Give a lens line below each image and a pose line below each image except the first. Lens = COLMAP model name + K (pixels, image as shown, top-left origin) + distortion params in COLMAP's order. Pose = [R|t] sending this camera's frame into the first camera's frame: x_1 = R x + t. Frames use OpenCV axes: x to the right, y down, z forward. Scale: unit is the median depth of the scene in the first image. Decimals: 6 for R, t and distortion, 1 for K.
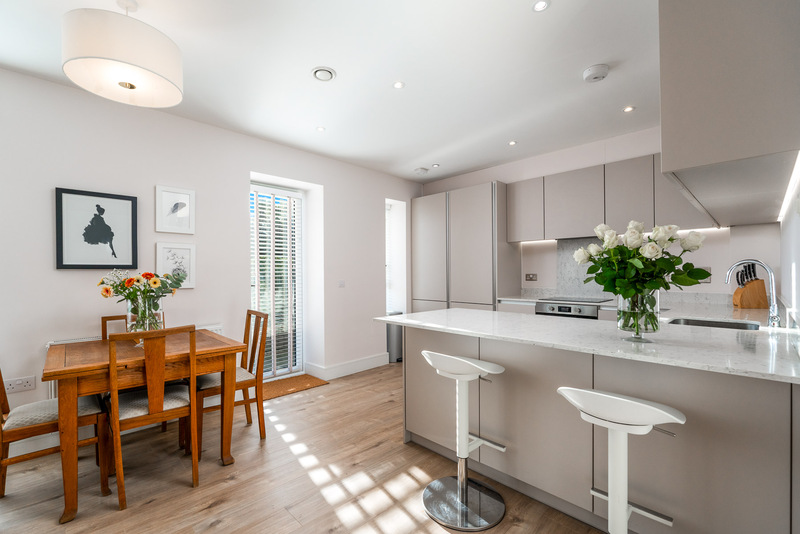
lens RADIAL K [[348.8, 0, 402.3], [0, 348.8, 268.9], [0, 0, 1]] dist [-0.002270, -0.000033]
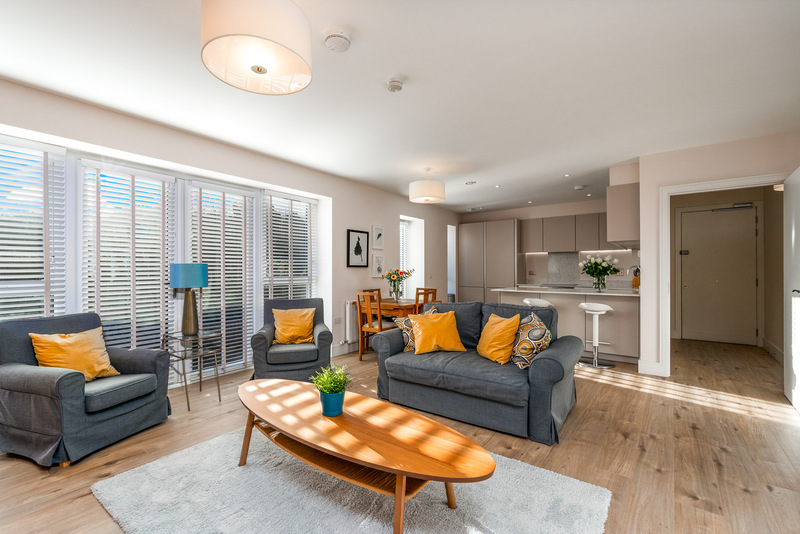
lens RADIAL K [[348.8, 0, 398.6], [0, 348.8, 269.1], [0, 0, 1]] dist [-0.002270, -0.000033]
pose [[0.990324, 0.006321, 0.138633, -0.947971], [-0.007730, 0.999924, 0.009622, -0.010925], [-0.138562, -0.010600, 0.990297, -1.133930]]
